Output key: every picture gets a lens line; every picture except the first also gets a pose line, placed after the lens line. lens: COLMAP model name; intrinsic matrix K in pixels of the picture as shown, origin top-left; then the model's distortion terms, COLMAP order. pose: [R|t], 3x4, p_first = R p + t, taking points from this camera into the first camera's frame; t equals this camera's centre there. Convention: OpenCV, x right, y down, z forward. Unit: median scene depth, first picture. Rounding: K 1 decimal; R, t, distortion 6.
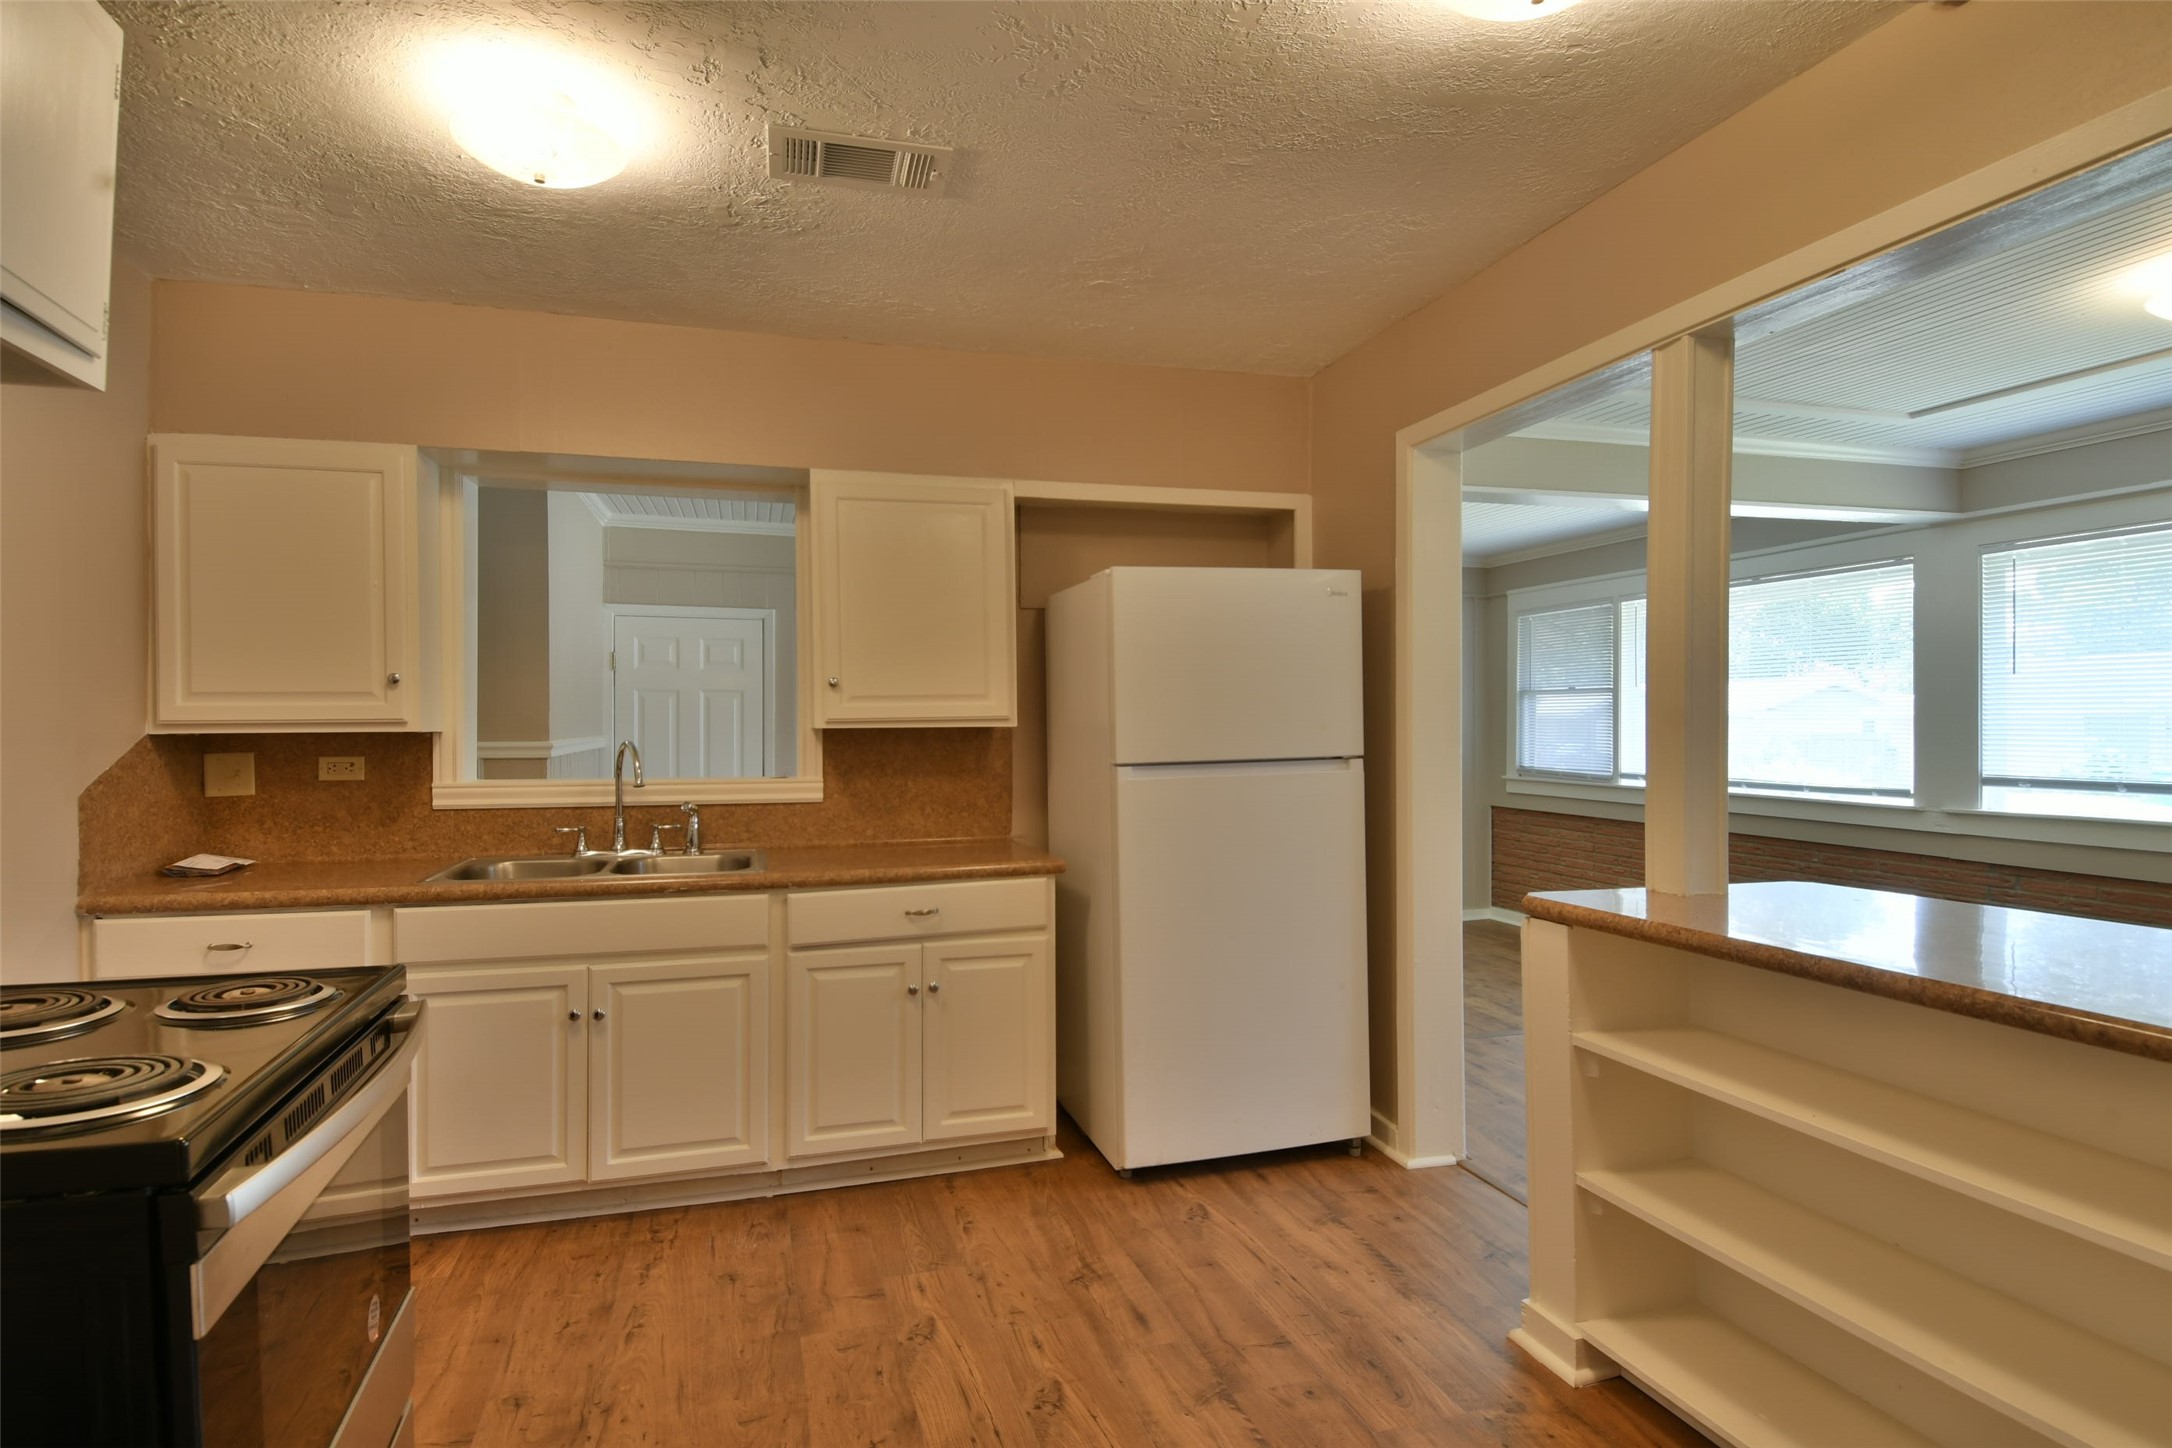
lens RADIAL K [[1142.0, 0, 1094.2], [0, 1142.0, 730.8], [0, 0, 1]] dist [0.032341, -0.043397]
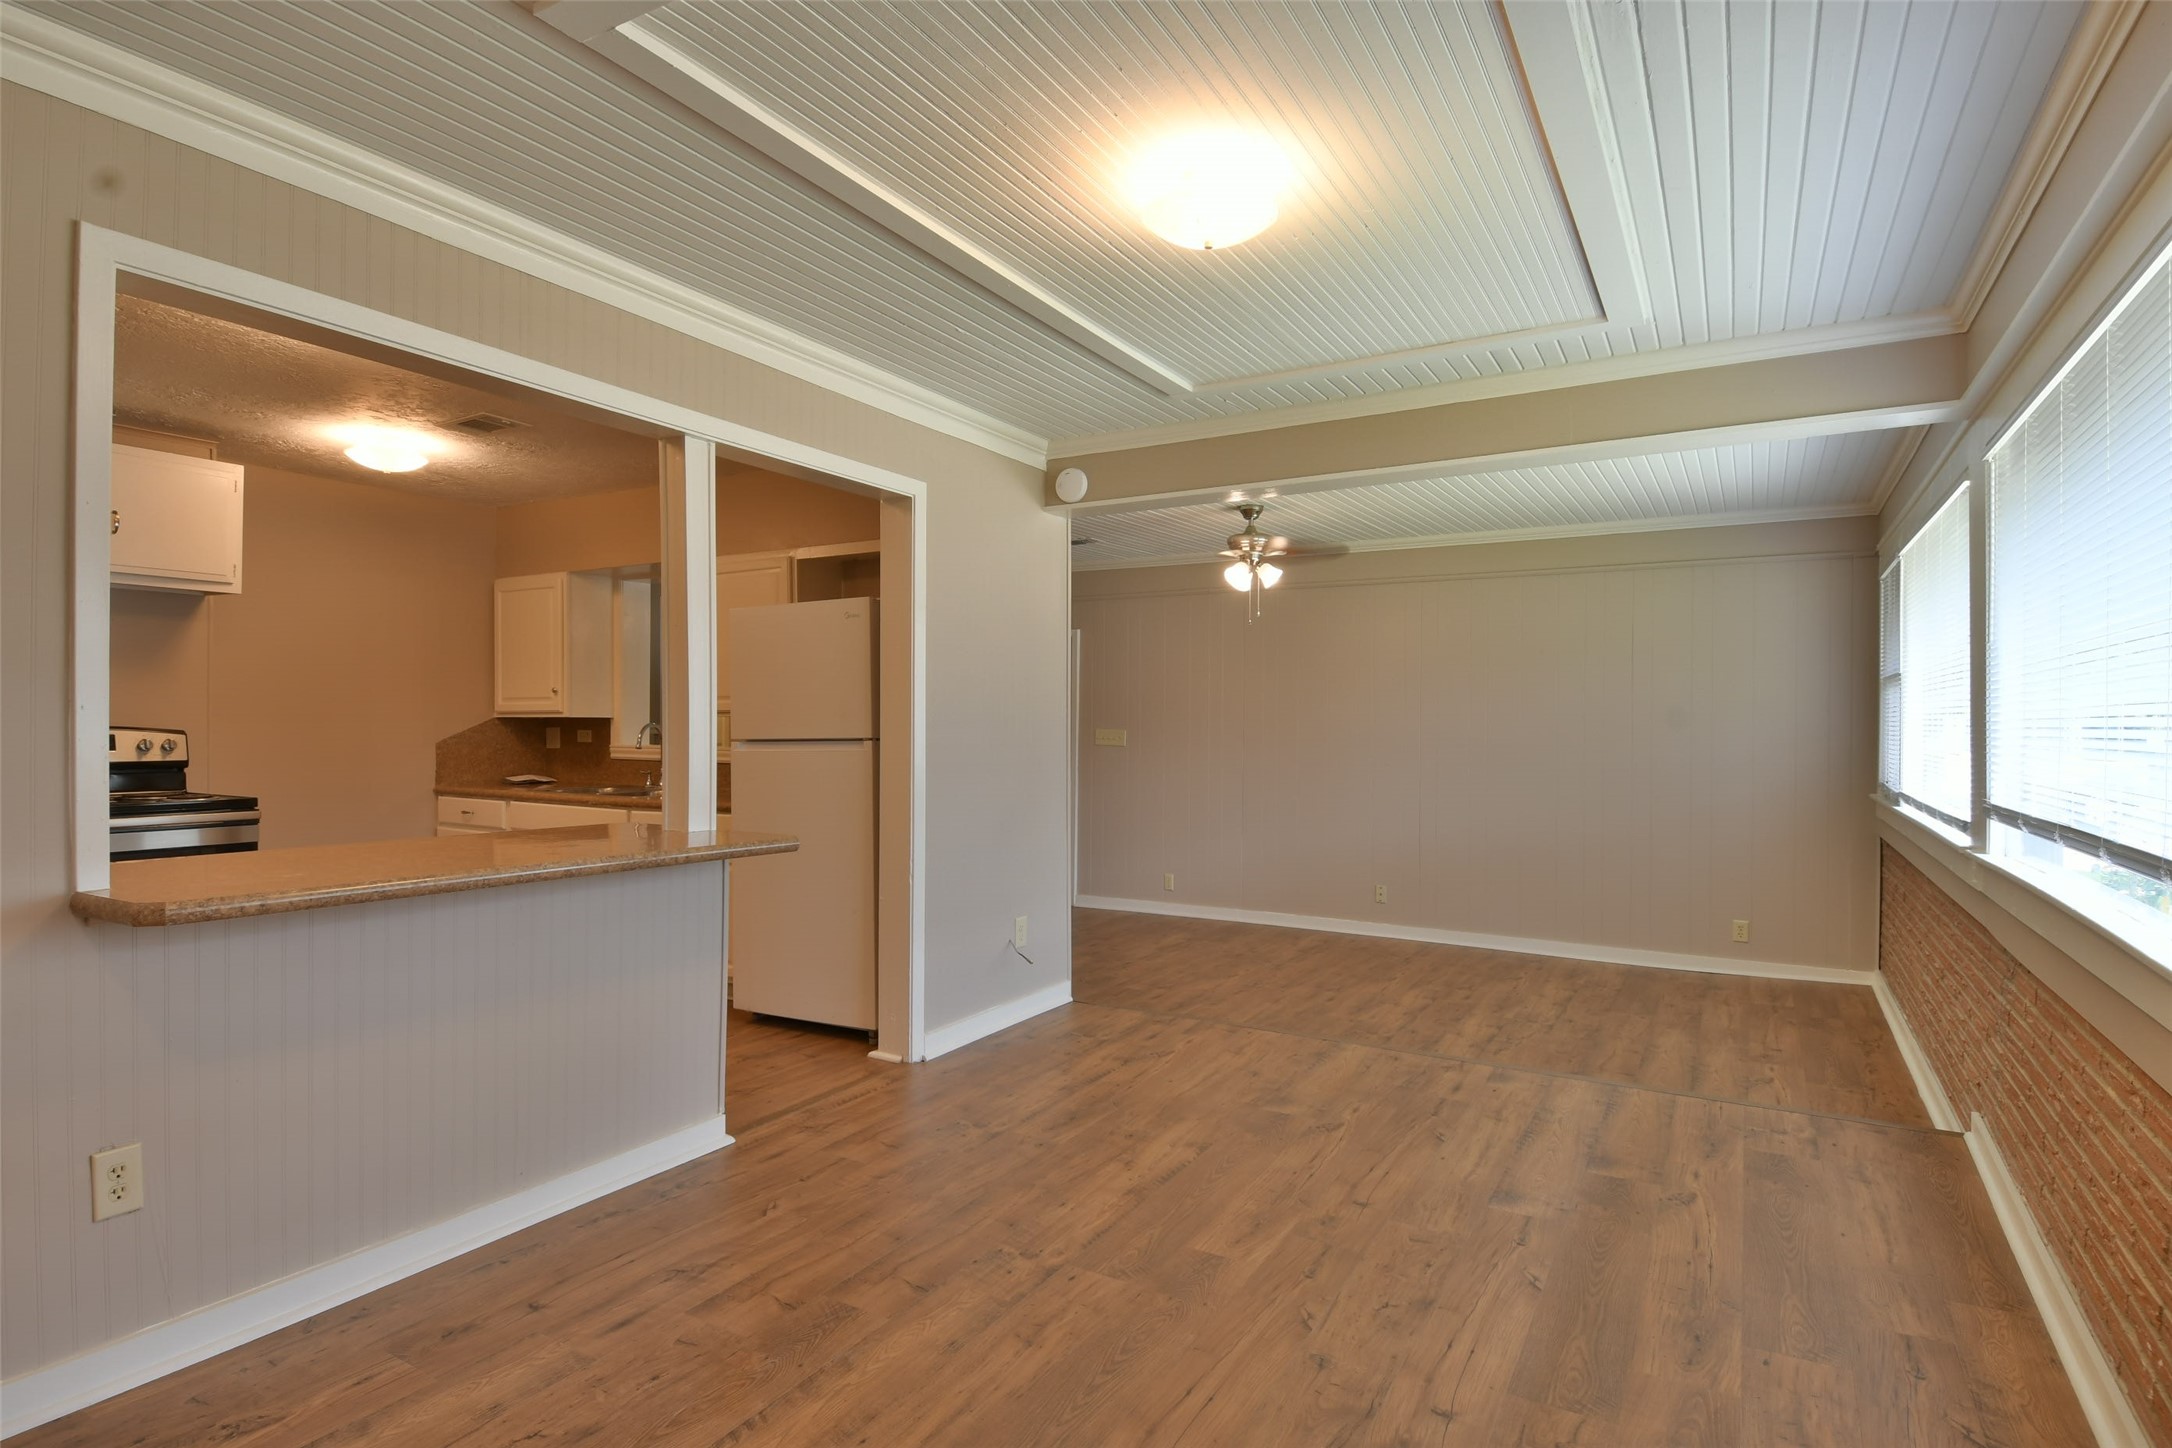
lens RADIAL K [[1142.0, 0, 1094.2], [0, 1142.0, 730.4], [0, 0, 1]] dist [0.032341, -0.043397]
pose [[0.681519, 0.011567, -0.731709, 1.362506], [-0.012008, 0.999917, 0.004623, 0.003463], [0.731702, 0.005636, 0.681602, 0.296473]]
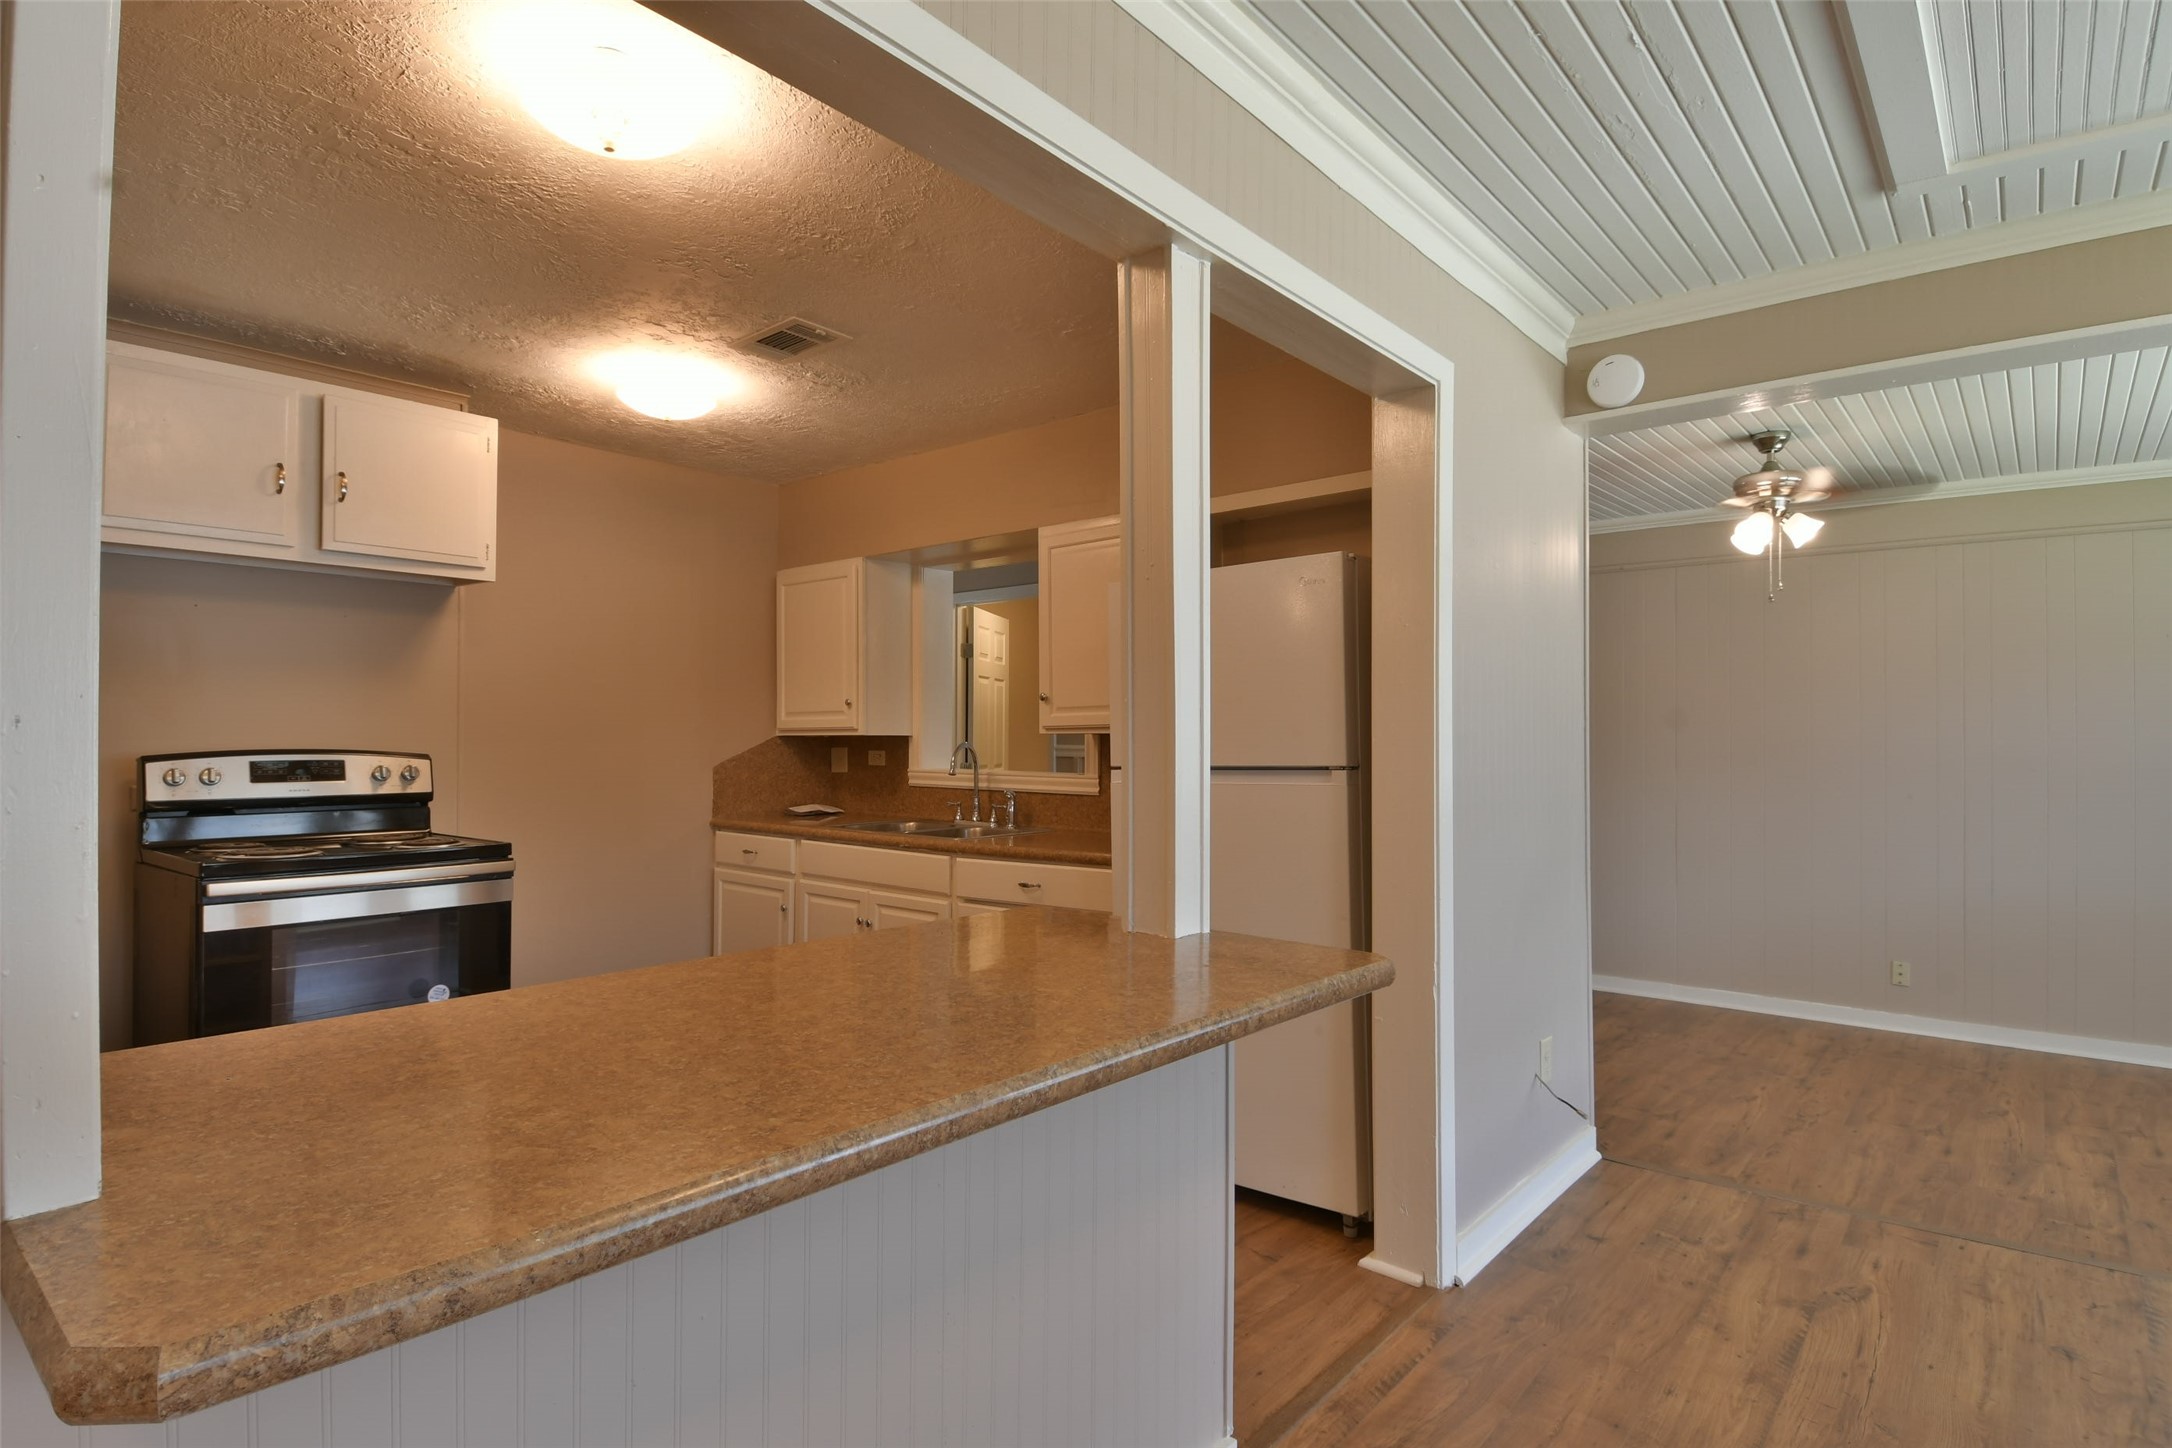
lens RADIAL K [[1142.0, 0, 1080.8], [0, 1142.0, 729.4], [0, 0, 1]] dist [0.032341, -0.043397]
pose [[0.536826, -0.001429, -0.843692, 0.849109], [-0.008475, 0.999939, -0.007087, 0.001615], [0.843651, 0.010955, 0.536781, 0.373303]]
